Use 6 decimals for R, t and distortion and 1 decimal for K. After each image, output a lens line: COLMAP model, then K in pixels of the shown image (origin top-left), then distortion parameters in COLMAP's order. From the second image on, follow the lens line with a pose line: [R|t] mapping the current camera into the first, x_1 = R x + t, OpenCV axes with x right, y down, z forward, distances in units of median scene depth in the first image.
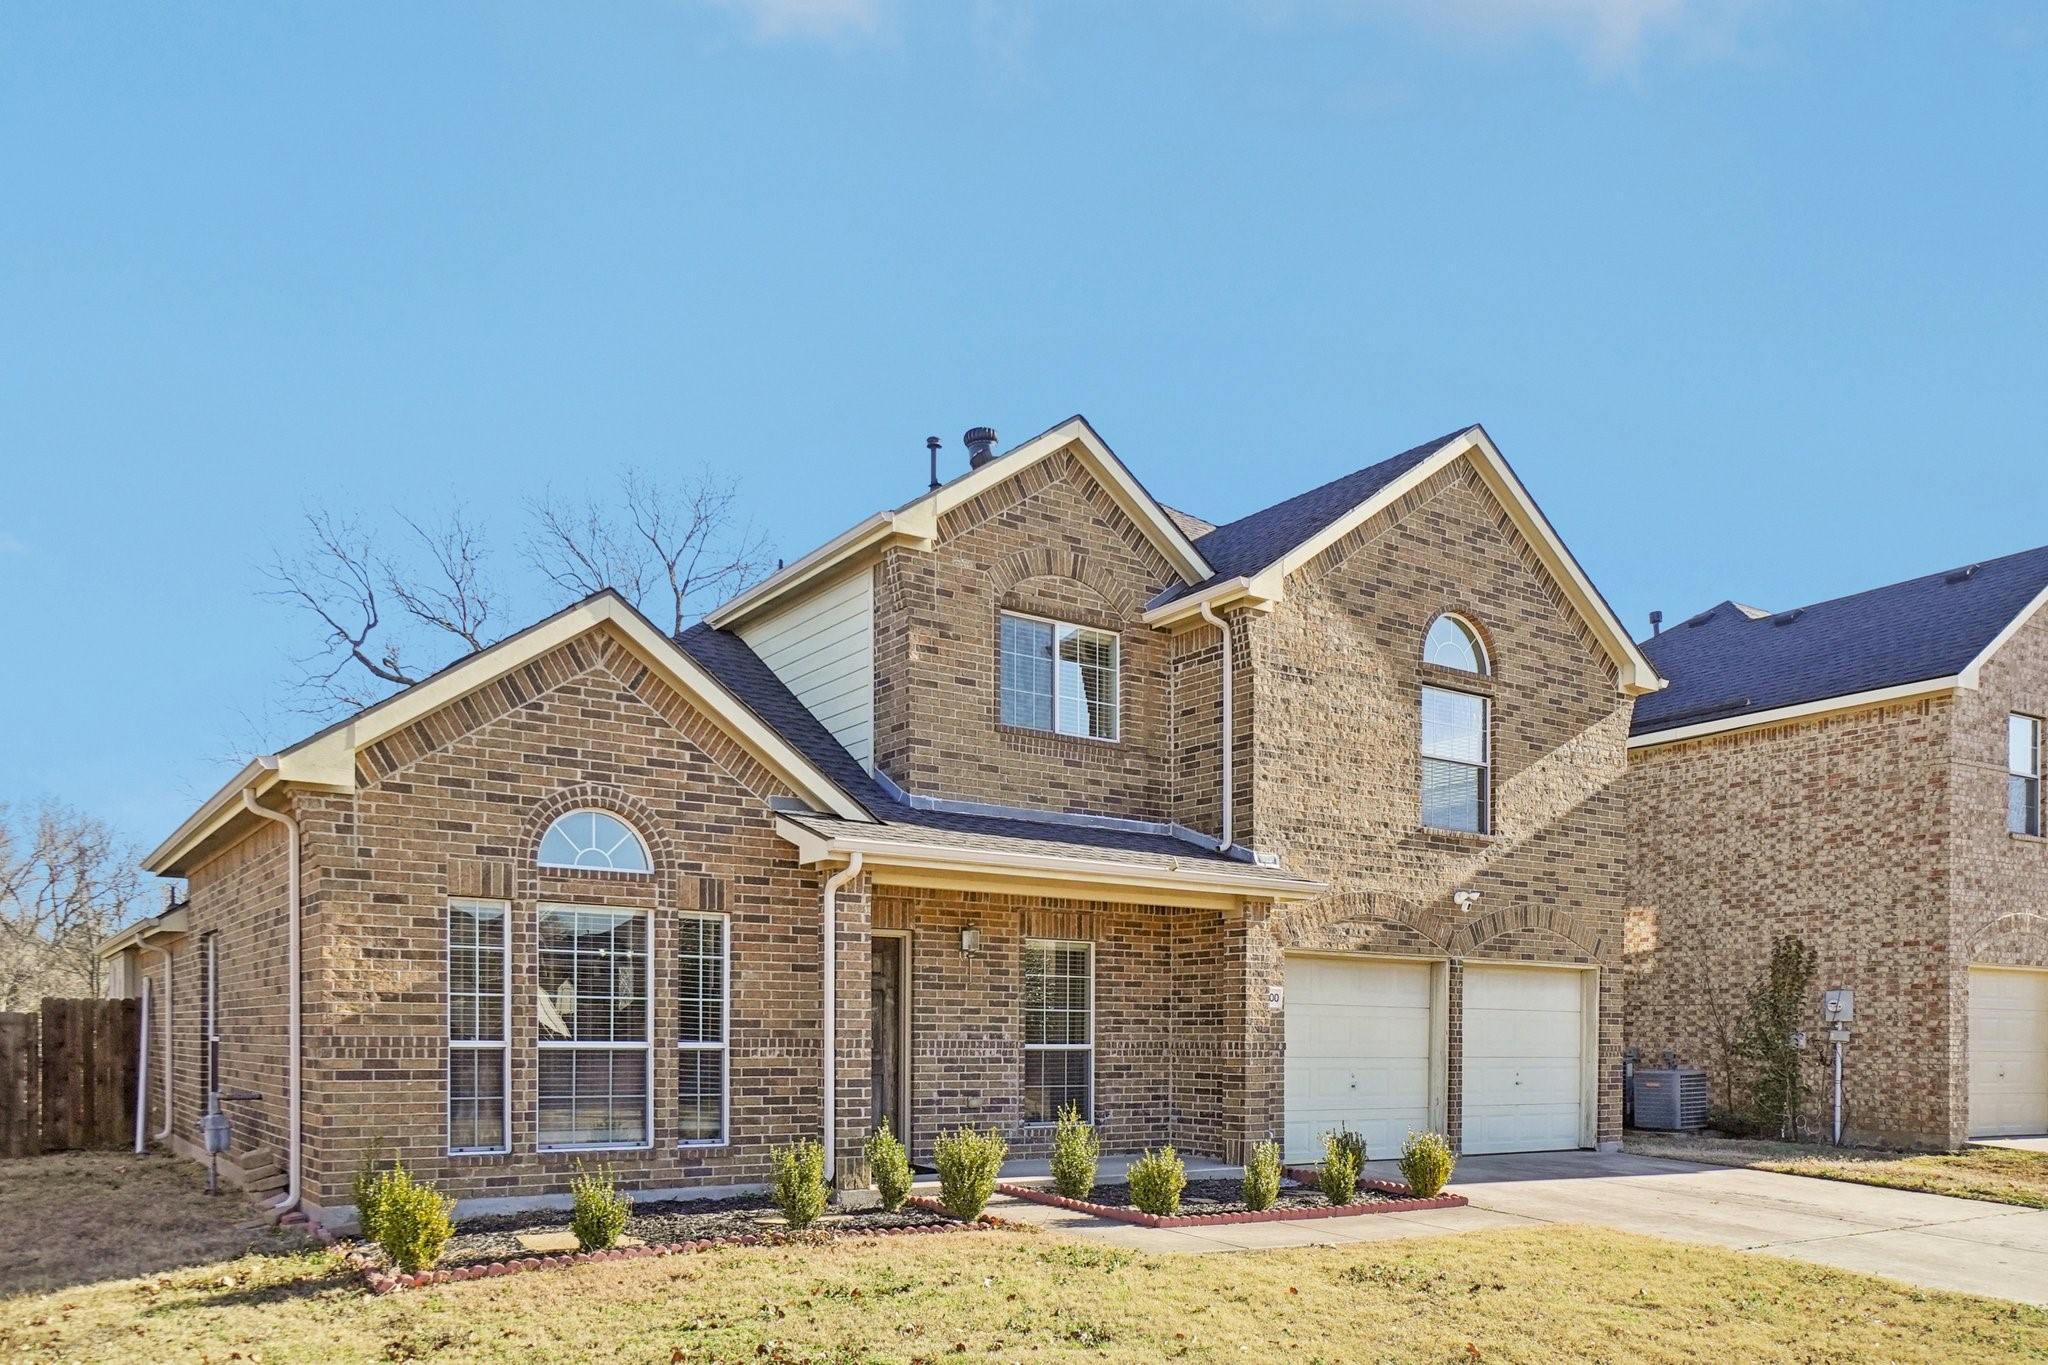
lens RADIAL K [[1500.3, 0, 959.1], [0, 1500.3, 1069.3], [0, 0, 1]] dist [0.002688, -0.001295]
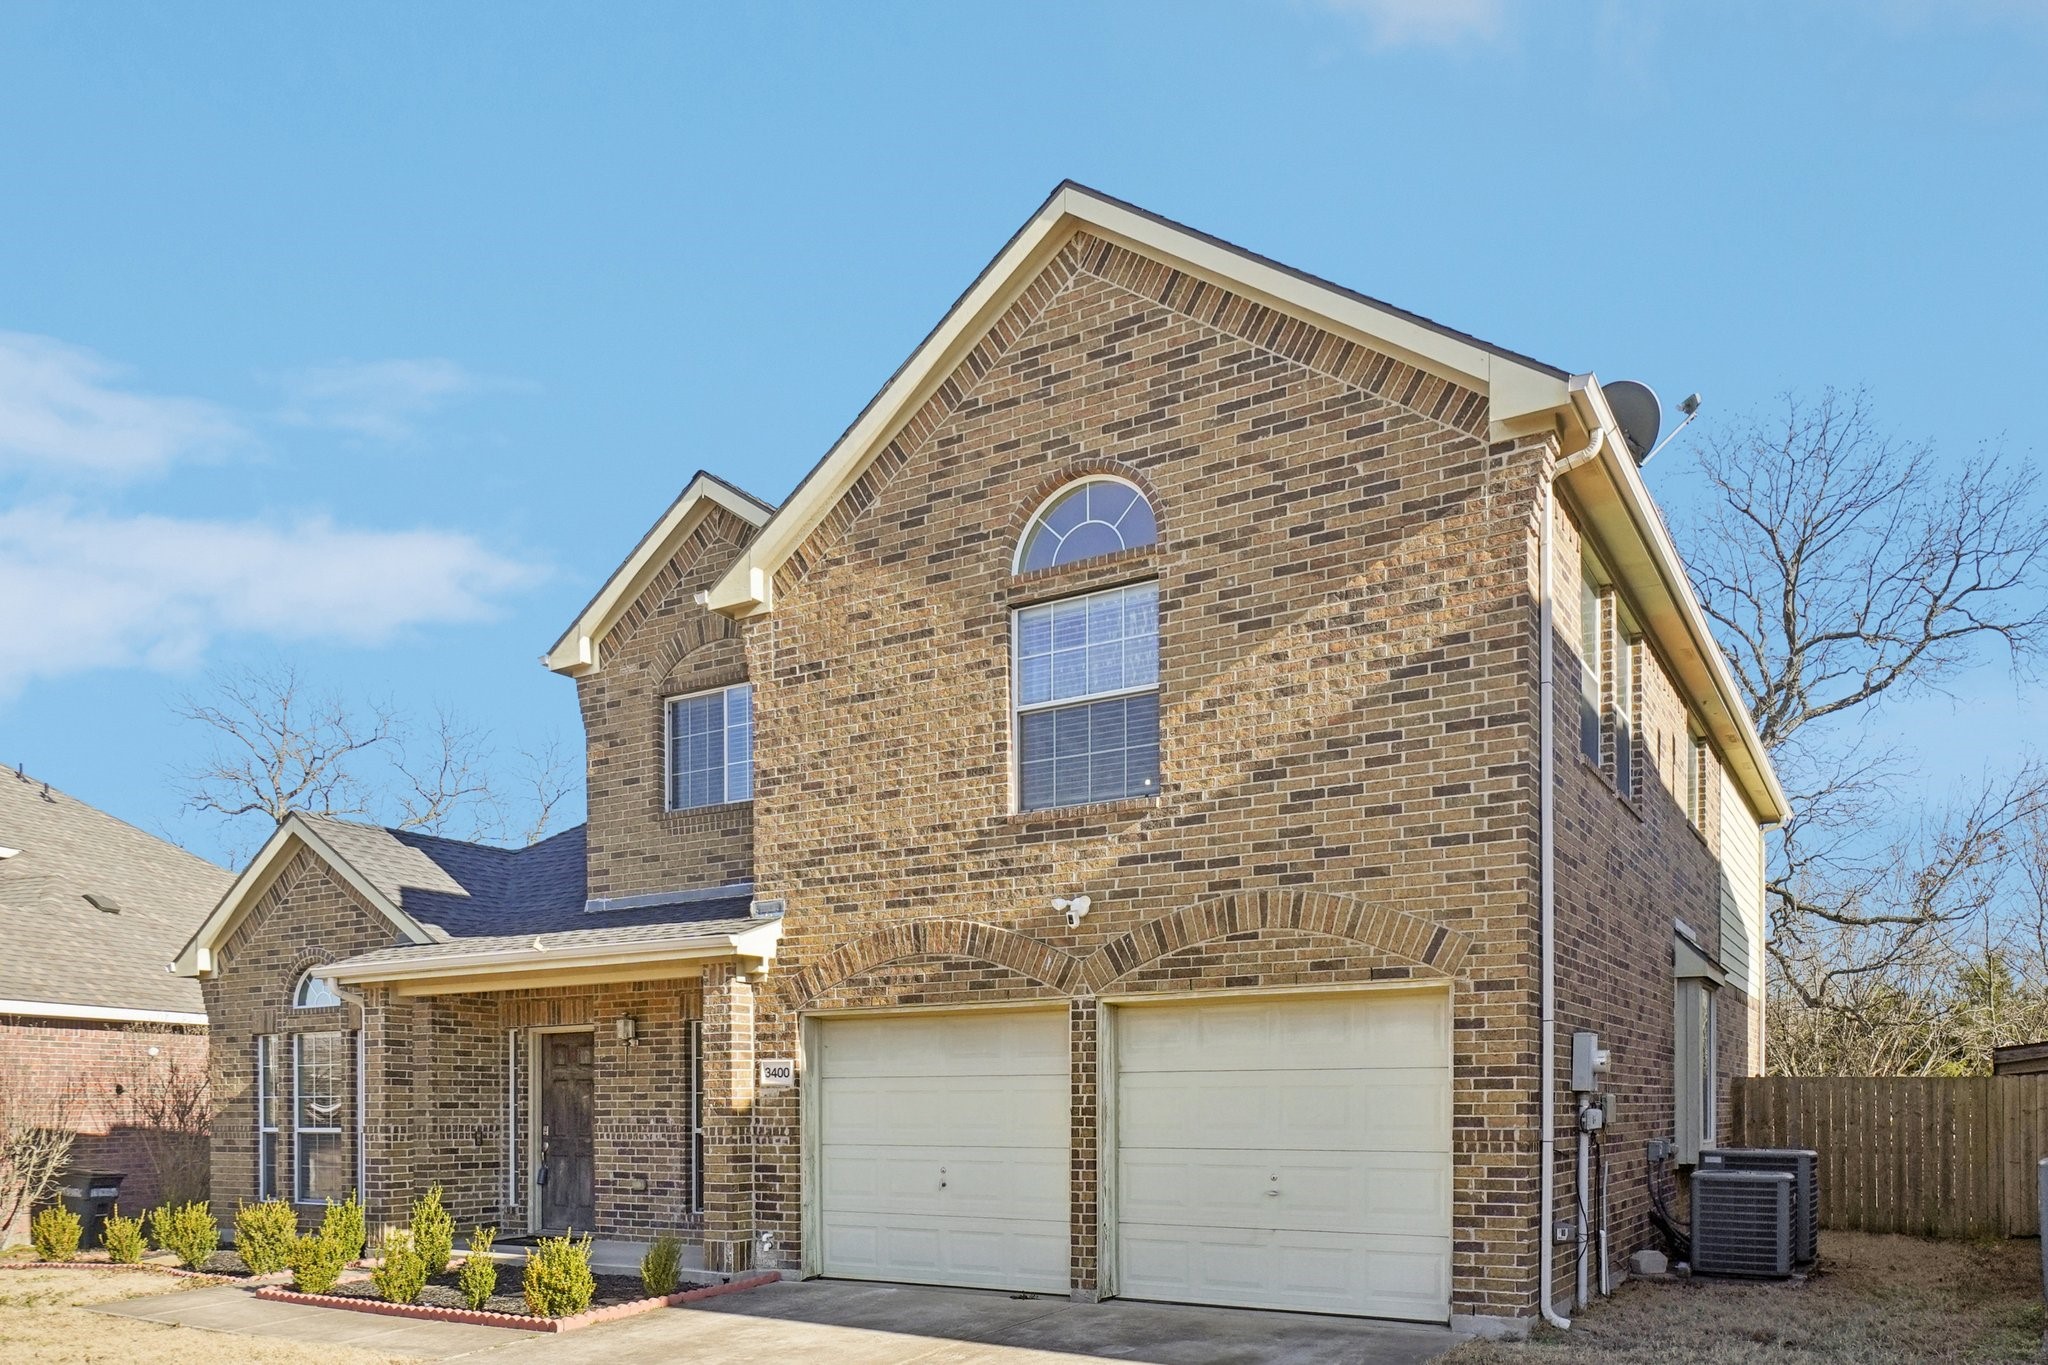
lens RADIAL K [[1490.4, 0, 1018.7], [0, 1490.4, 1132.4], [0, 0, 1]] dist [0.012486, -0.000337]
pose [[0.421775, 0.004453, -0.906690, 1.011114], [-0.009683, 0.999953, 0.000407, -0.016292], [0.906649, 0.008607, 0.421798, 0.770644]]
